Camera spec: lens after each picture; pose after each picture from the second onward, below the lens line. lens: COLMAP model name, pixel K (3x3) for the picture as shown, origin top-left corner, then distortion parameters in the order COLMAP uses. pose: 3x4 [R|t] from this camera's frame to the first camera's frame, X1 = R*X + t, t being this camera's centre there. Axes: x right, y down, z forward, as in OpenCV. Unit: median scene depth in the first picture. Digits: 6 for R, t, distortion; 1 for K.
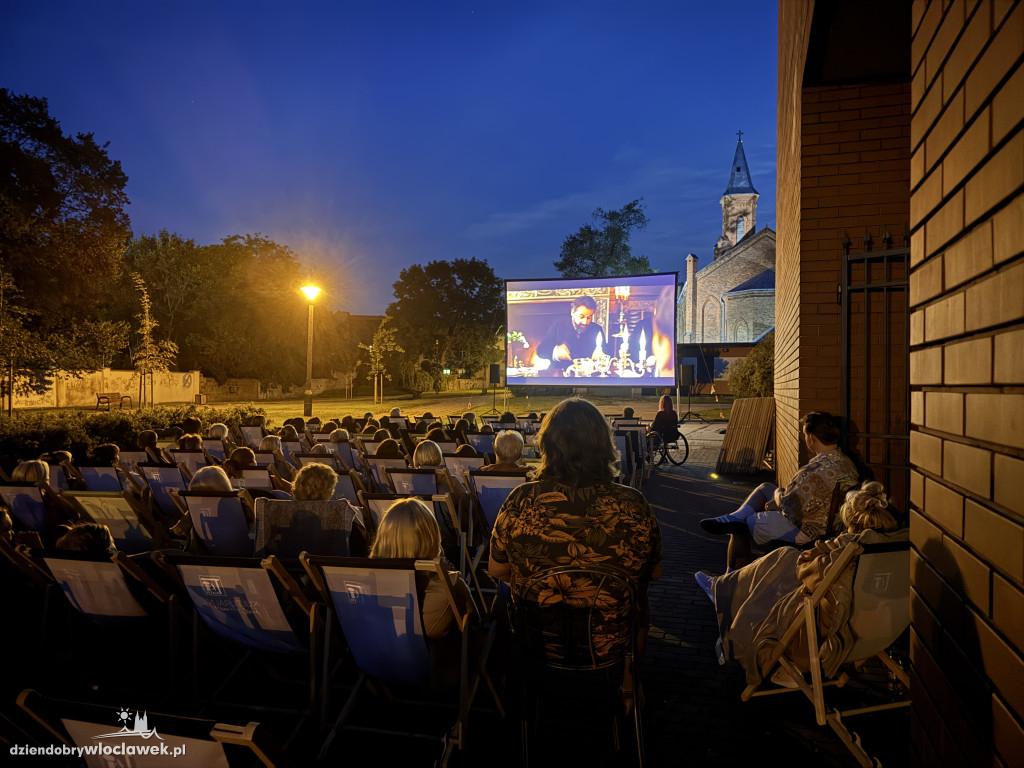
lens RADIAL K [[715.5, 0, 510.0], [0, 715.5, 382.0], [0, 0, 1]] dist [0.119201, -0.172166]
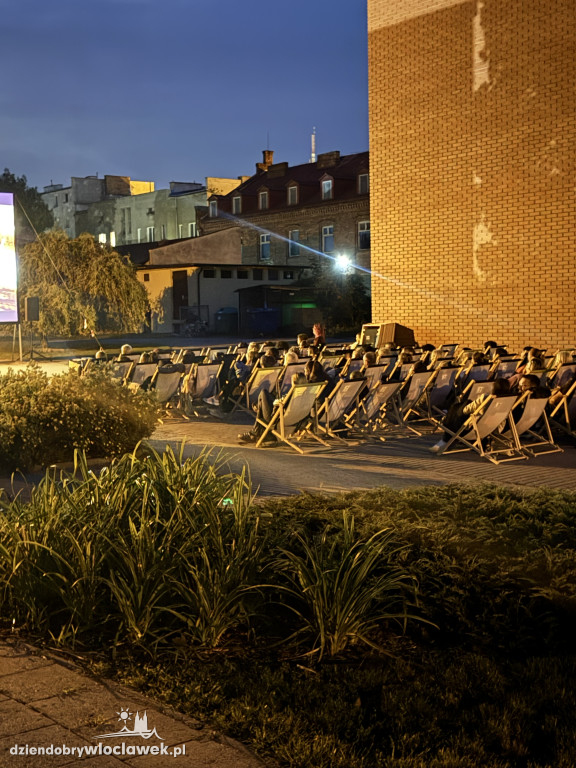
lens RADIAL K [[1065.6, 0, 288.5], [0, 1065.6, 384.0], [0, 0, 1]] dist [0.151370, -0.154757]
pose [[0.524928, -0.071882, 0.848106, -0.309054], [0.020161, 0.997198, 0.072040, -0.002797], [-0.850908, -0.020717, 0.524907, 0.010418]]
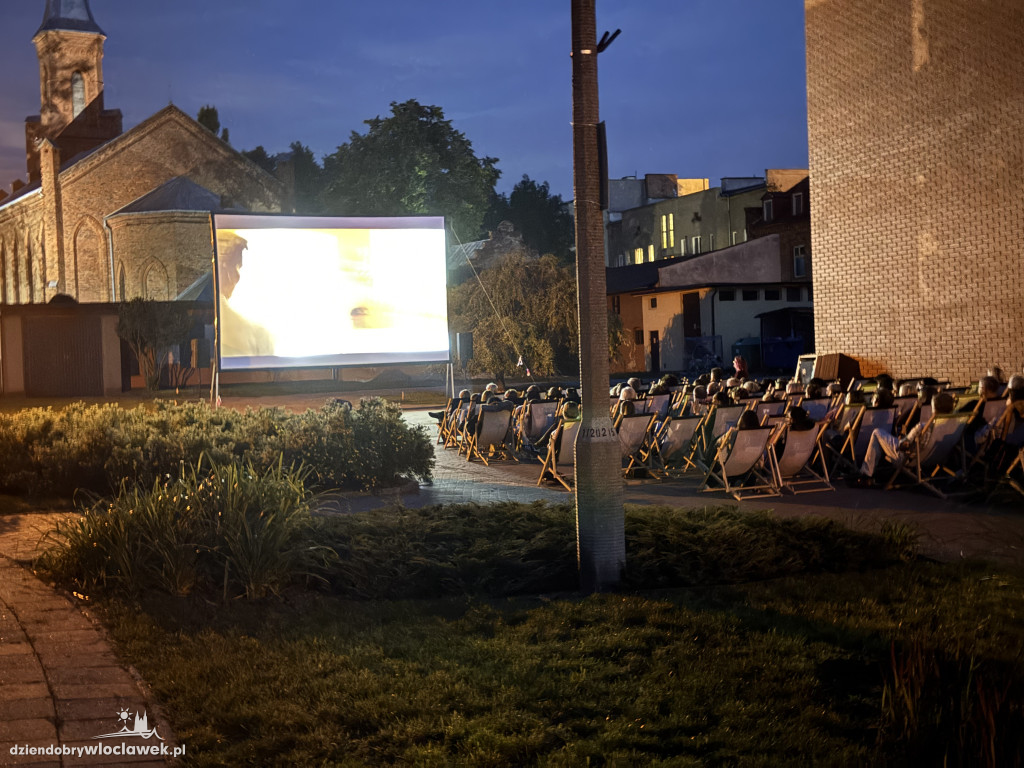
lens RADIAL K [[1415.0, 0, 509.5], [0, 1415.0, 382.7], [0, 0, 1]] dist [0.145540, -0.127531]
pose [[0.747083, -0.045760, 0.663154, -0.315777], [0.041525, 0.998892, 0.022147, -0.000708], [-0.663433, 0.010992, 0.748155, -0.079243]]
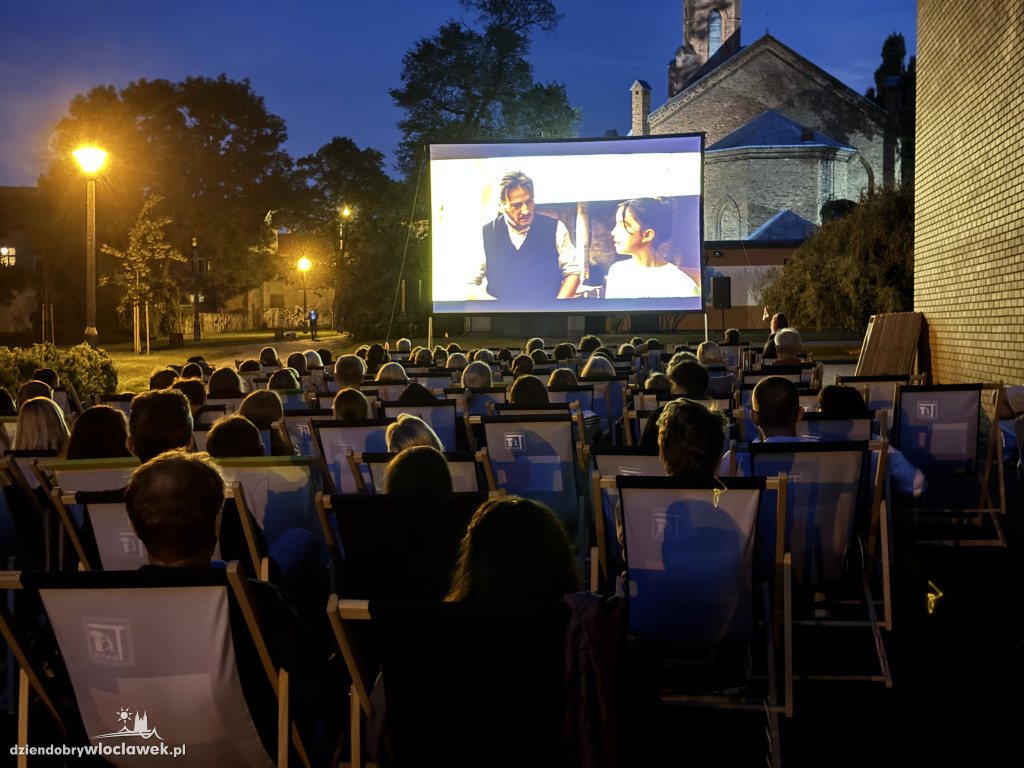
lens RADIAL K [[1418.8, 0, 507.9], [0, 1418.8, 381.7], [0, 0, 1]] dist [0.144806, -0.128997]
pose [[0.982981, -0.024125, 0.182118, -0.076215], [0.016083, 0.998835, 0.045508, 0.003727], [-0.183004, -0.041804, 0.982223, -0.099411]]
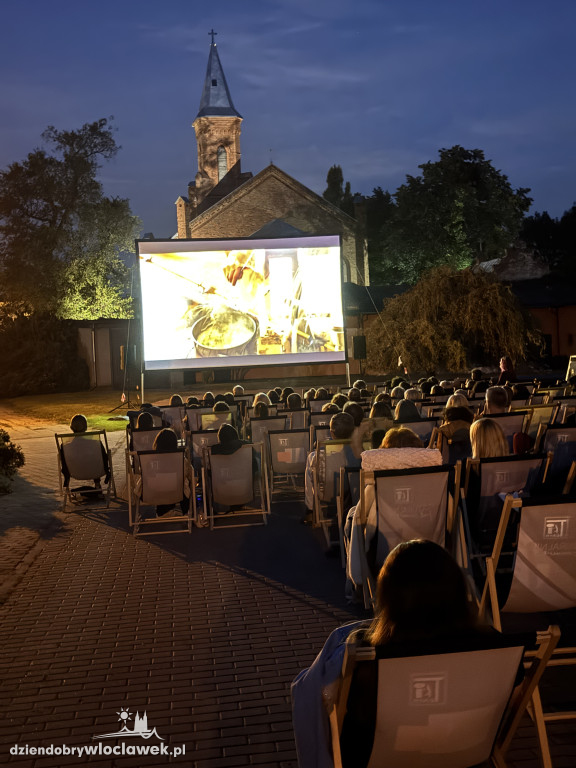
lens RADIAL K [[1064.1, 0, 288.0], [0, 1064.1, 384.0], [0, 0, 1]] dist [0.144806, -0.128997]
pose [[0.909419, -0.056430, 0.412035, -0.163462], [0.053562, 0.998393, 0.018515, 0.002630], [-0.412418, 0.005231, 0.910980, -0.074124]]
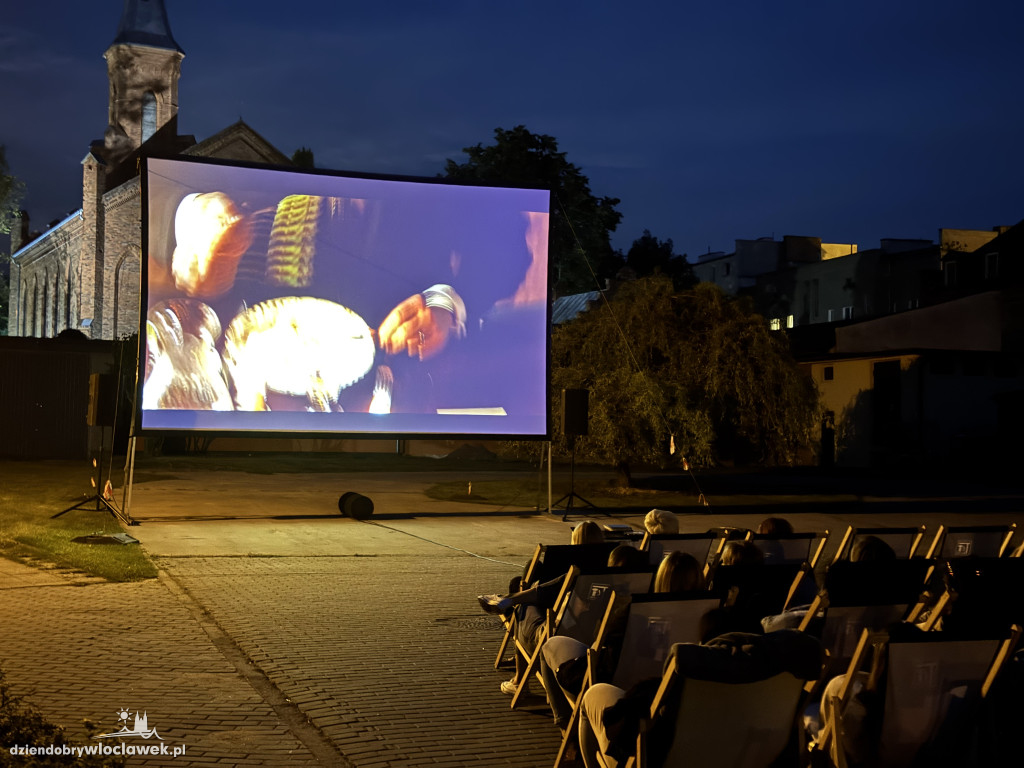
lens RADIAL K [[1420.8, 0, 506.5], [0, 1420.8, 385.1], [0, 0, 1]] dist [0.151370, -0.154757]
pose [[0.793910, 0.027475, 0.607414, -0.143268], [-0.010624, 0.999453, -0.031321, 0.000850], [-0.607942, 0.018413, 0.793768, 0.131495]]
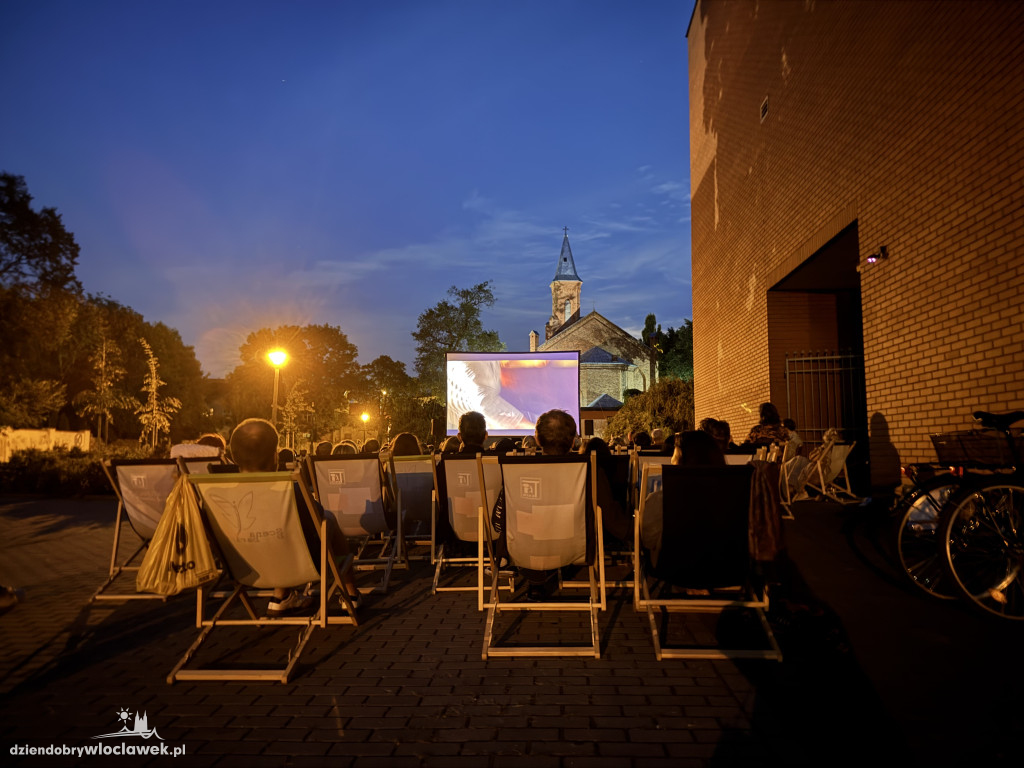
lens RADIAL K [[710.7, 0, 510.6], [0, 710.7, 382.9], [0, 0, 1]] dist [0.160139, -0.278105]
pose [[0.967392, 0.017711, 0.252664, -0.097092], [0.005516, 0.995842, -0.090925, 0.011623], [-0.253224, 0.089353, 0.963272, -0.103053]]
